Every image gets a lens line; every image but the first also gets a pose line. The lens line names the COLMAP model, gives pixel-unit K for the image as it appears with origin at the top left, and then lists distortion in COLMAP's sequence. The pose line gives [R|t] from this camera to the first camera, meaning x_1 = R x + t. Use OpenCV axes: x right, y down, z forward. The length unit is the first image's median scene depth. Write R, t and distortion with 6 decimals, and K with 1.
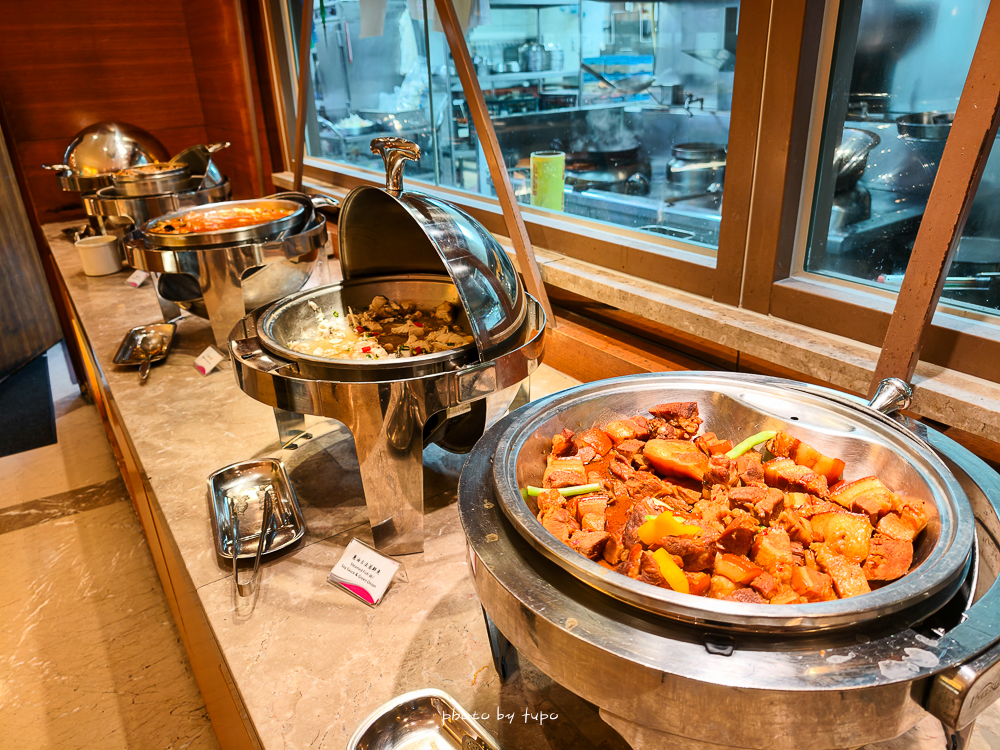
lens RADIAL K [[712.6, 0, 501.7], [0, 712.6, 373.9], [0, 0, 1]] dist [0.007551, -0.004473]
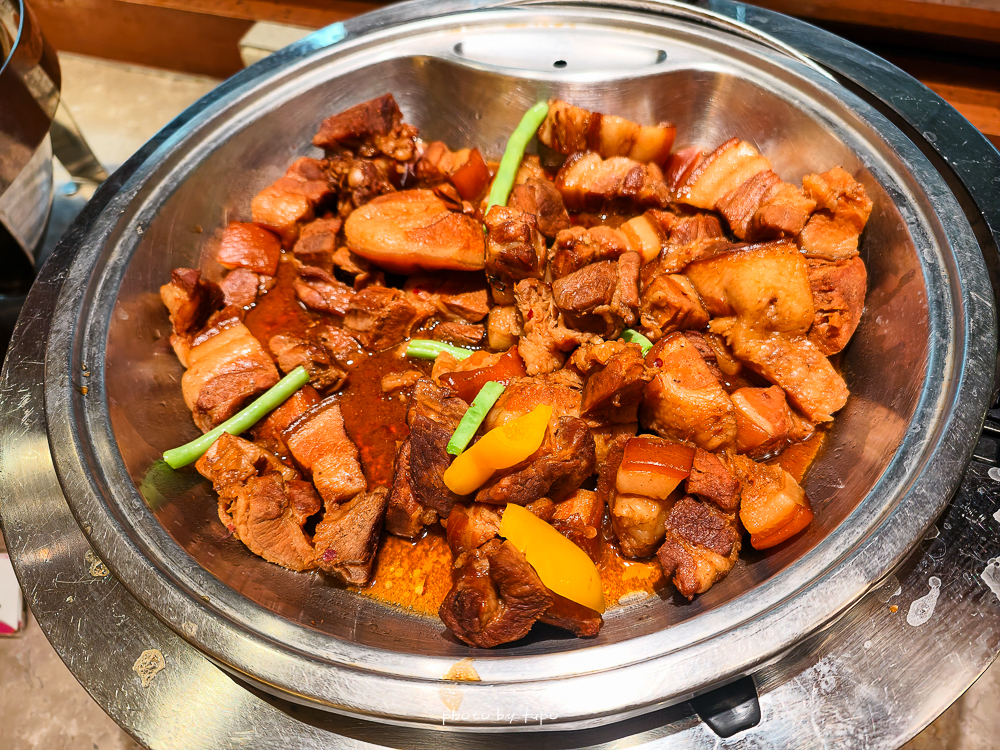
lens RADIAL K [[712.6, 0, 495.8], [0, 712.6, 374.9], [0, 0, 1]] dist [0.007551, -0.004473]
pose [[0.827872, -0.484597, 0.282478, 0.104564], [0.280328, 0.793647, 0.539945, -0.065423], [-0.485843, -0.367819, 0.792884, 0.546403]]
